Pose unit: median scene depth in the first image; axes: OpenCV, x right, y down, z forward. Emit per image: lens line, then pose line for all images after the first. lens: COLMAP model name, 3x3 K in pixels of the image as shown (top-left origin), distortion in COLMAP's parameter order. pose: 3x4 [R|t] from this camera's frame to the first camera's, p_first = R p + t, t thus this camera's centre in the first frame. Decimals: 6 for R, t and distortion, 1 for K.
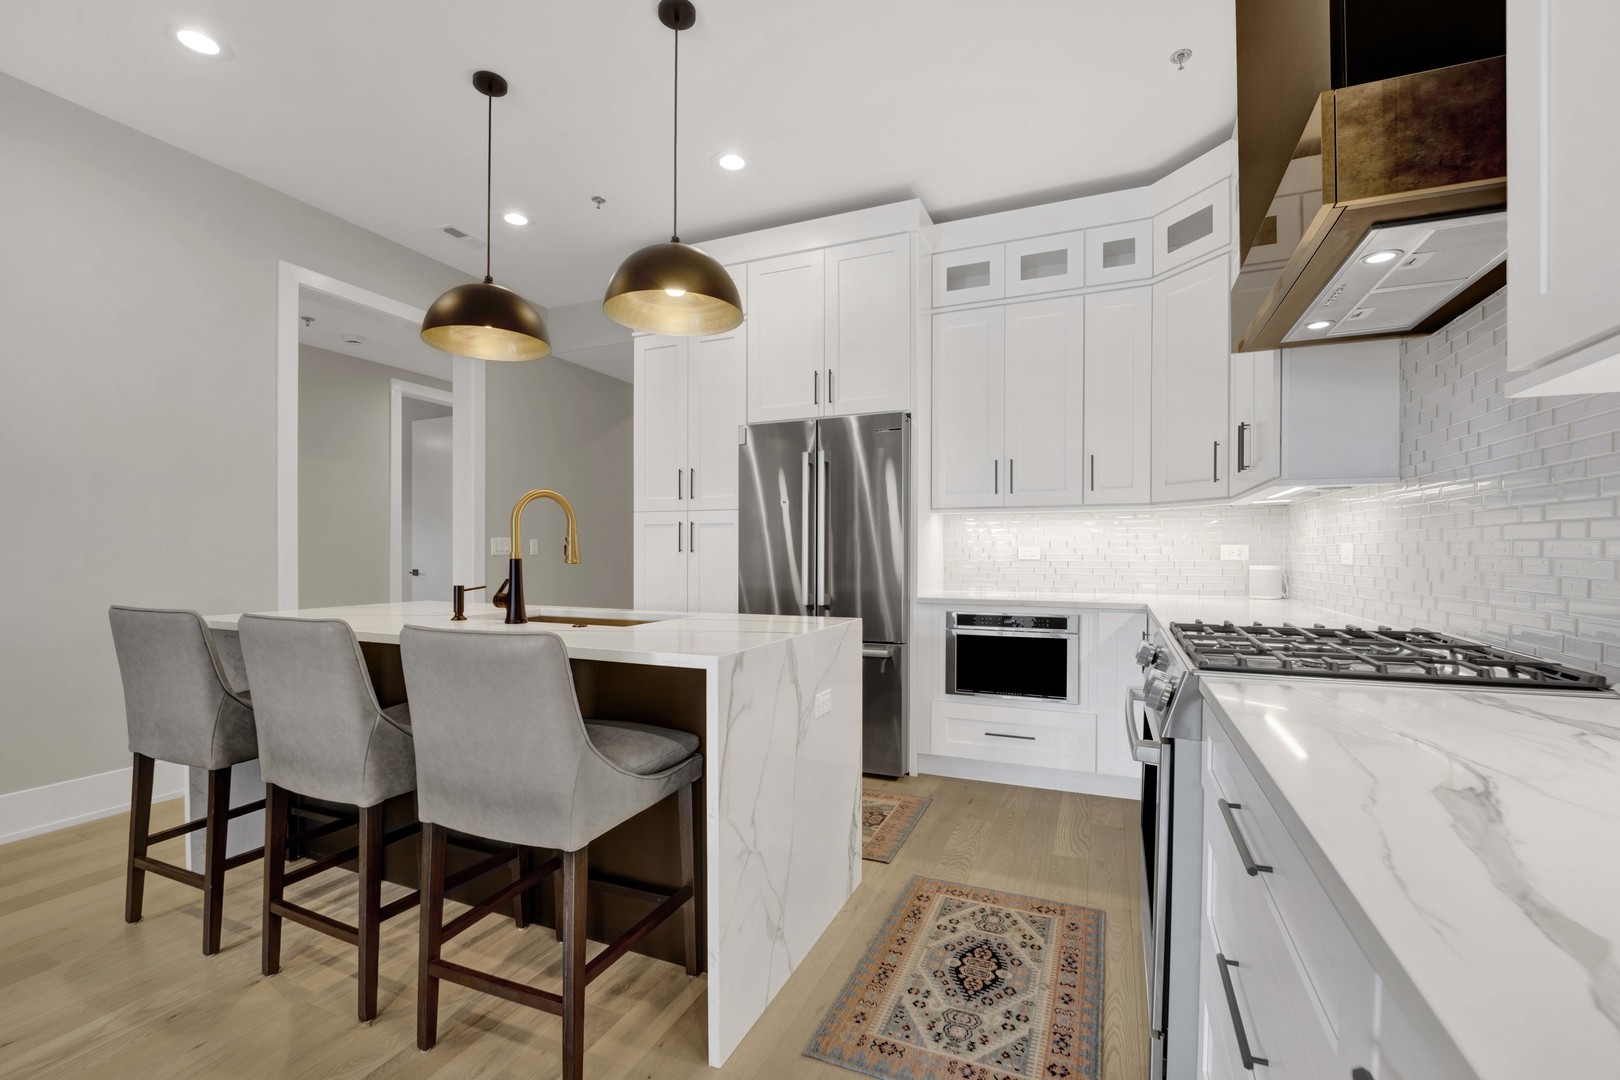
lens RADIAL K [[684.2, 0, 791.0], [0, 684.2, 559.6], [0, 0, 1]] dist [-0.028842, 0.003462]
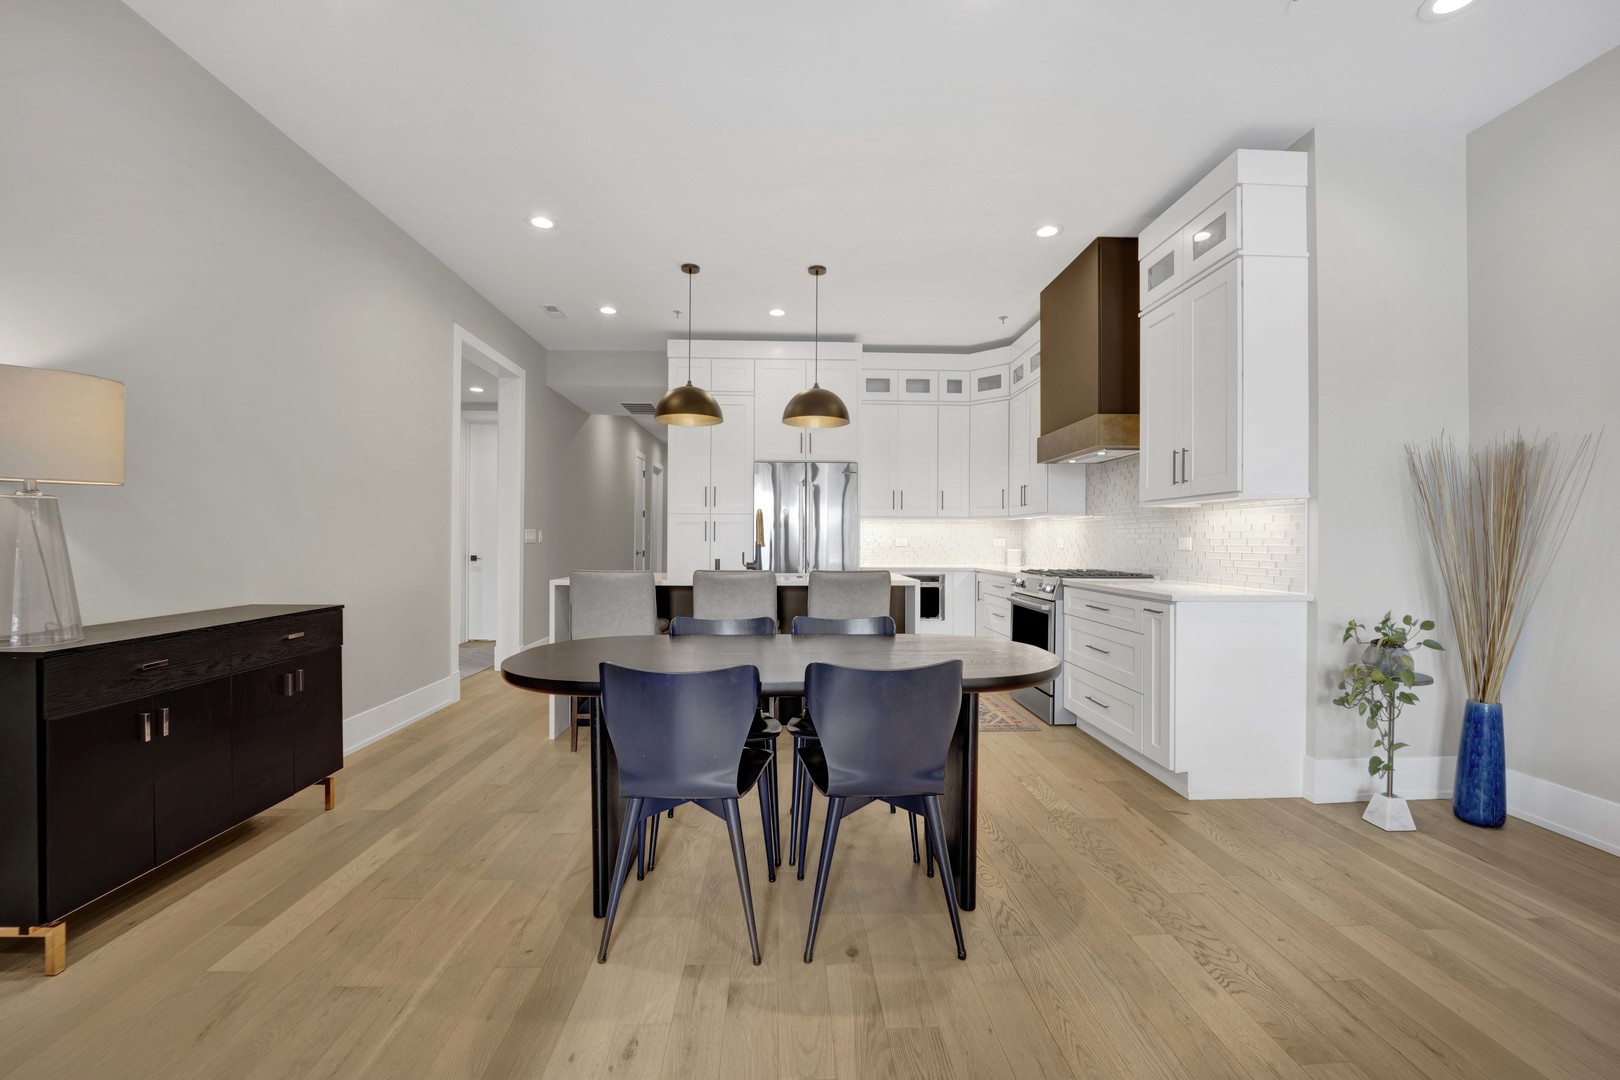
lens RADIAL K [[669.4, 0, 808.6], [0, 669.4, 538.8], [0, 0, 1]] dist [-0.016141, 0.000362]
pose [[0.887990, 0.003768, 0.459848, -0.788258], [0.002039, 0.999924, -0.012131, 0.001864], [-0.459859, 0.011710, 0.887915, -0.510826]]
